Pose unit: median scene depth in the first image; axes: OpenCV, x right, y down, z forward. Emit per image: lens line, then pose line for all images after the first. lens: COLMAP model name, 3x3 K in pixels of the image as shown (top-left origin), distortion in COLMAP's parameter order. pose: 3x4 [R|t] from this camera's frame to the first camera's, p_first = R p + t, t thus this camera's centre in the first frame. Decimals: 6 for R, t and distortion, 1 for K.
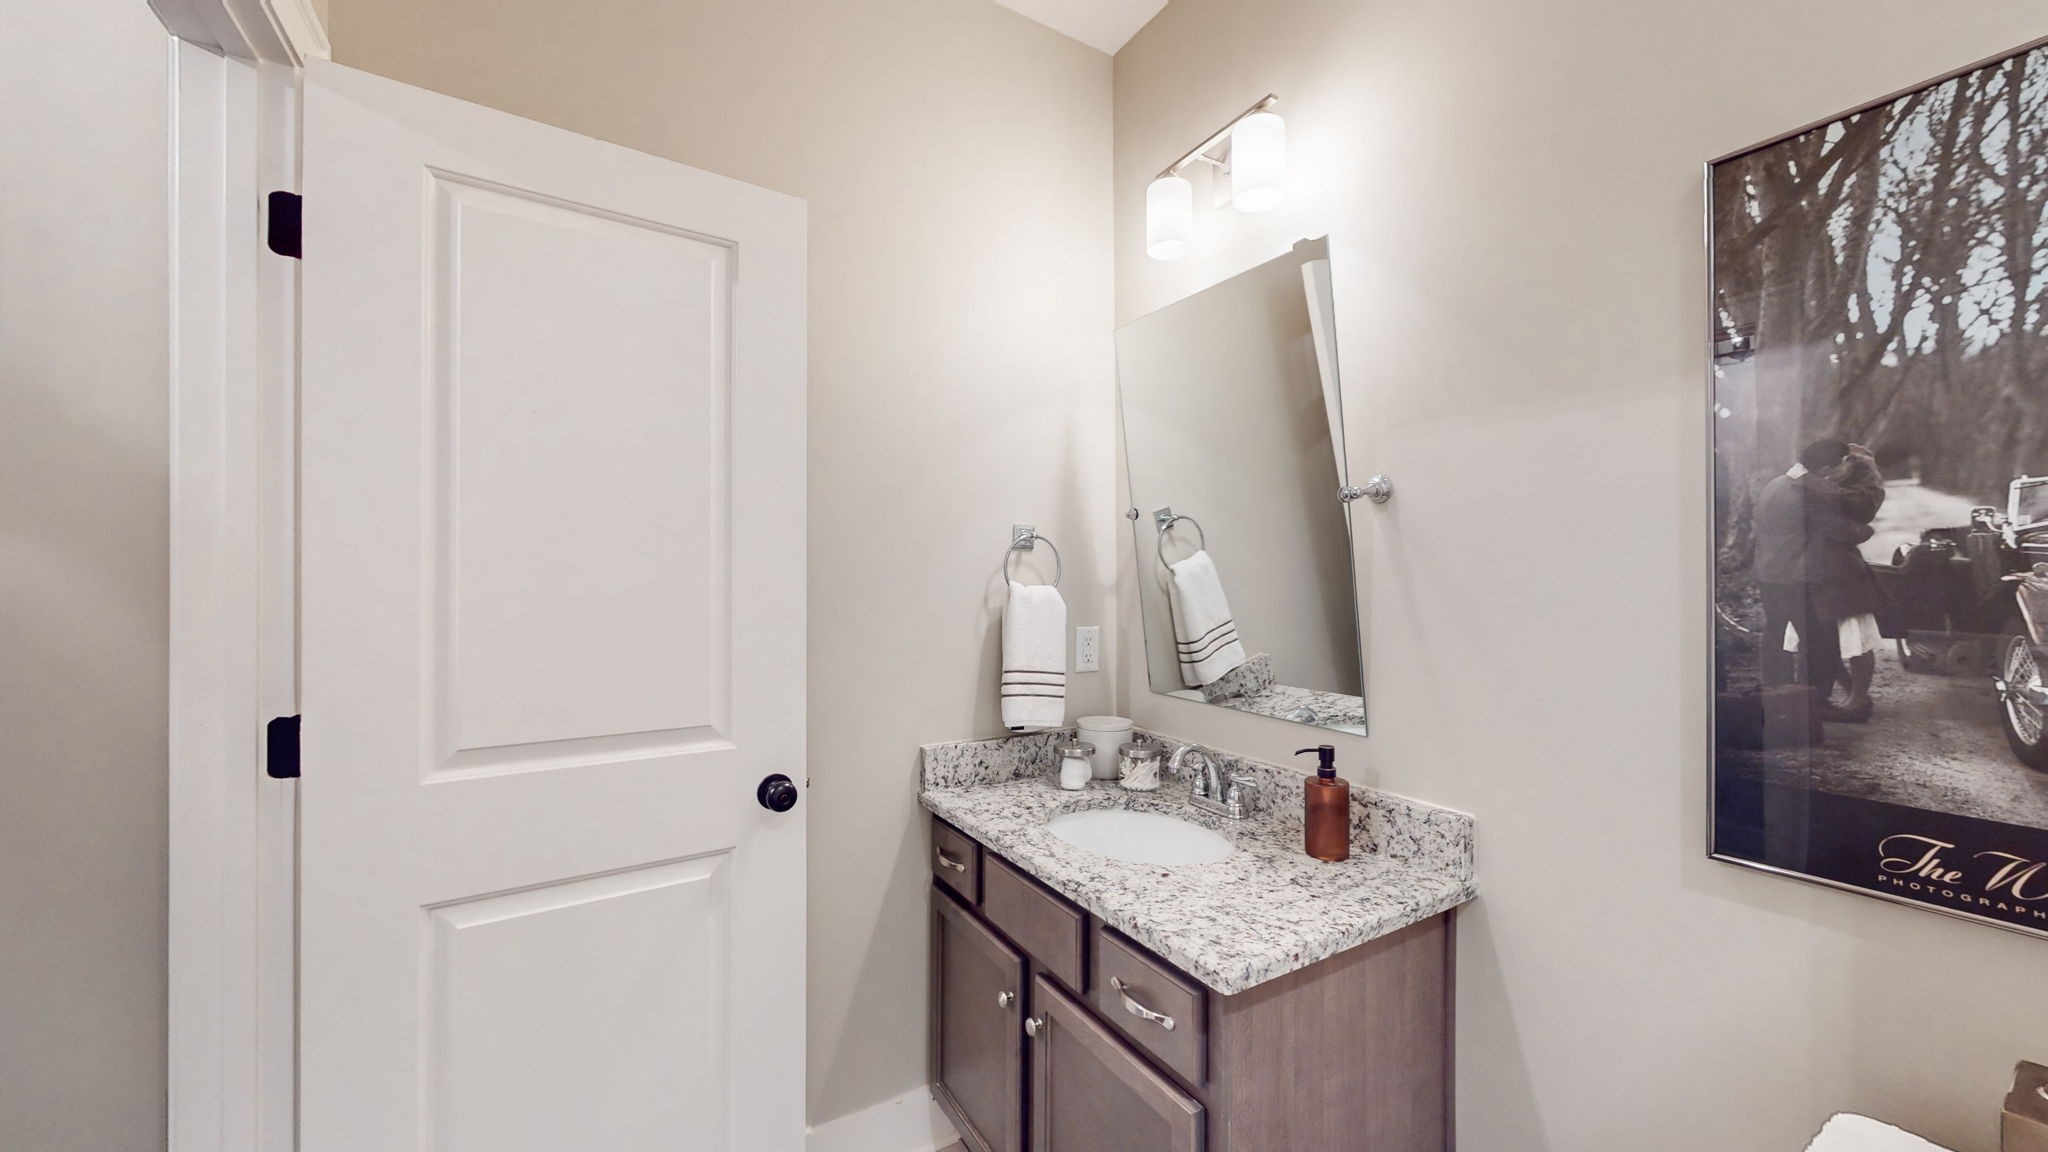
lens RADIAL K [[753.9, 0, 1030.3], [0, 753.9, 581.7], [0, 0, 1]] dist [0.000526, 0.000324]
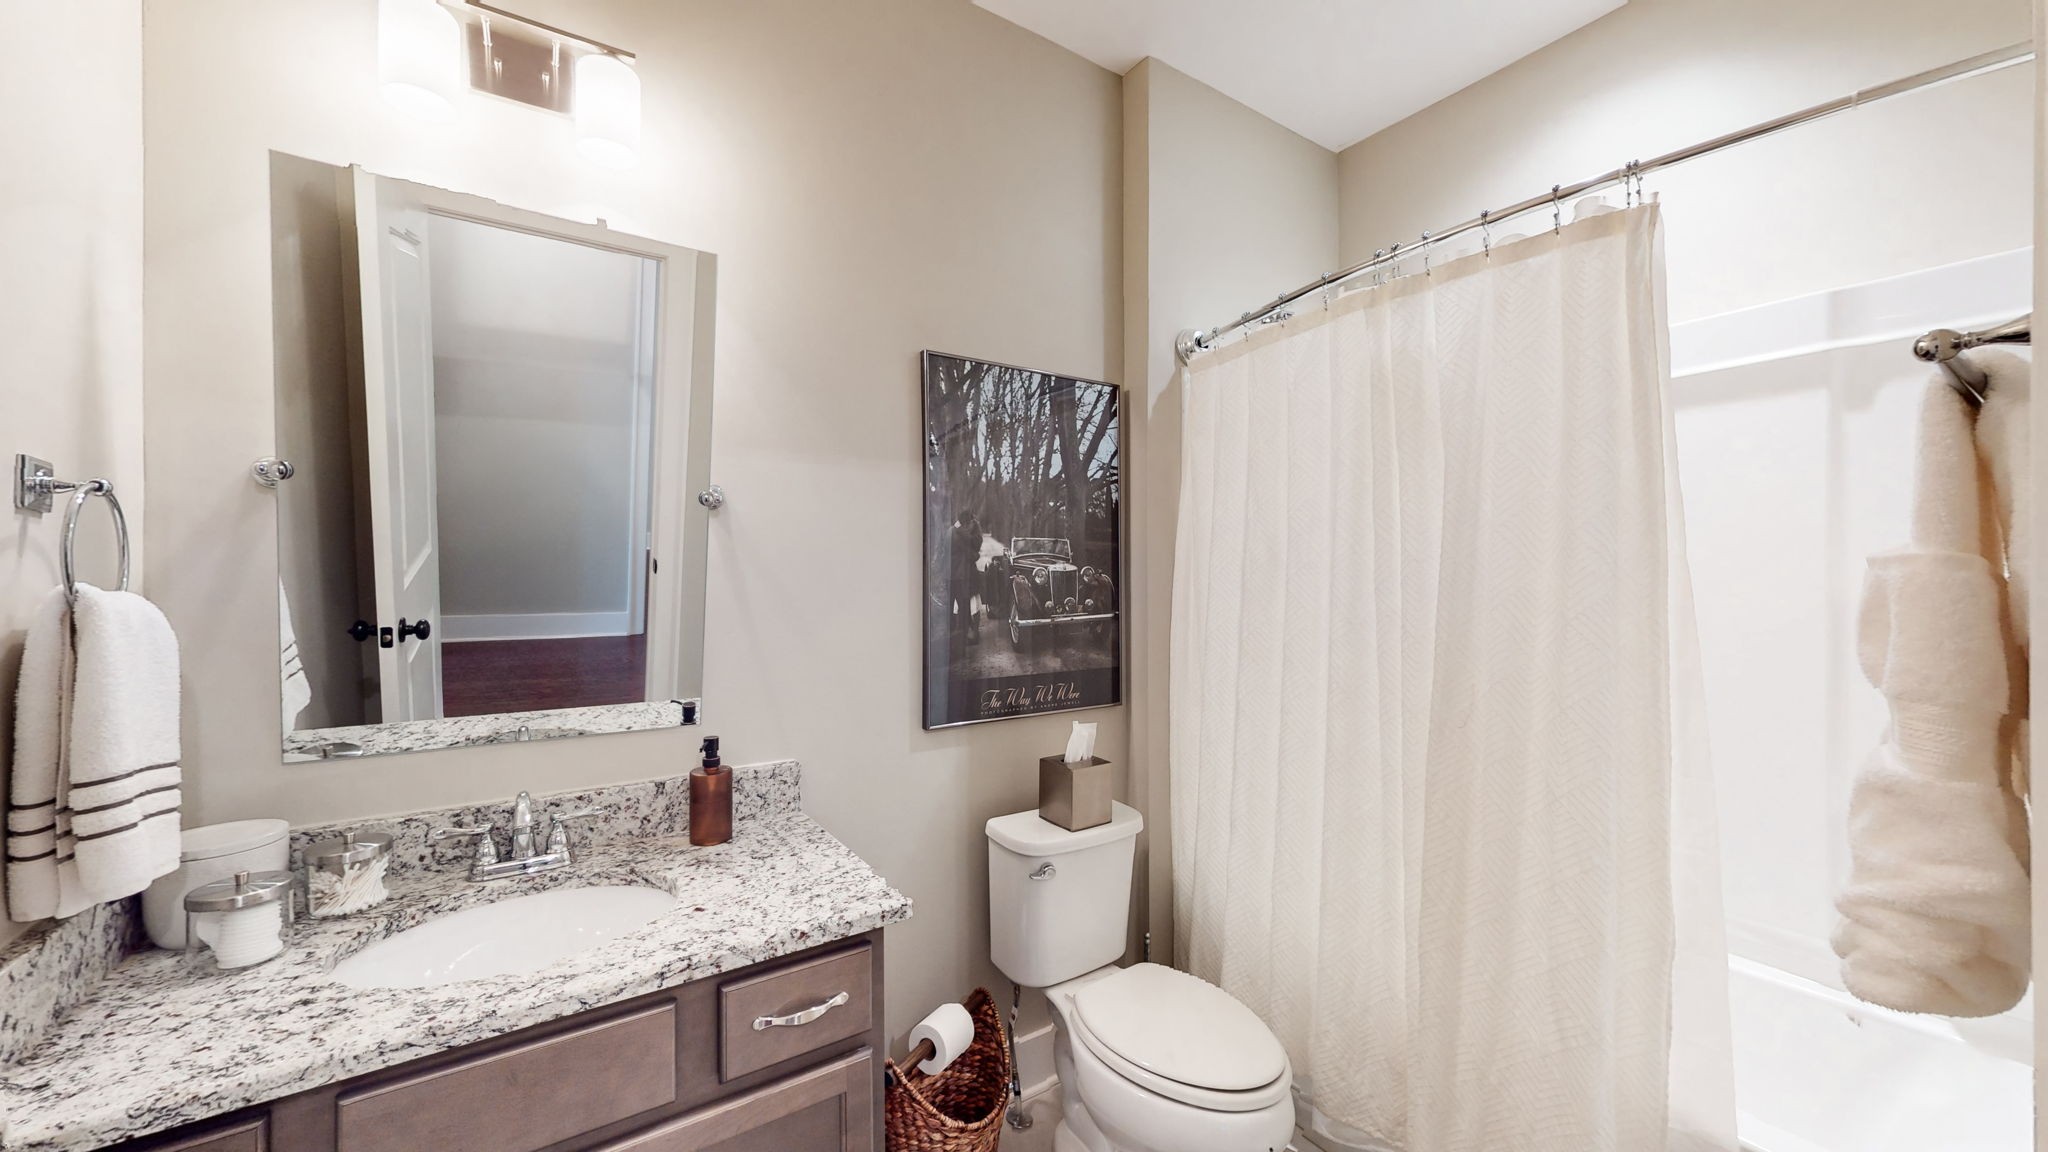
lens RADIAL K [[753.9, 0, 1030.3], [0, 753.9, 581.7], [0, 0, 1]] dist [0.000526, 0.000324]
pose [[-0.046756, -0.003494, 0.998900, -1.058841], [0.006256, 0.999973, 0.003790, 0.000543], [-0.998887, 0.006426, -0.046733, 0.942354]]
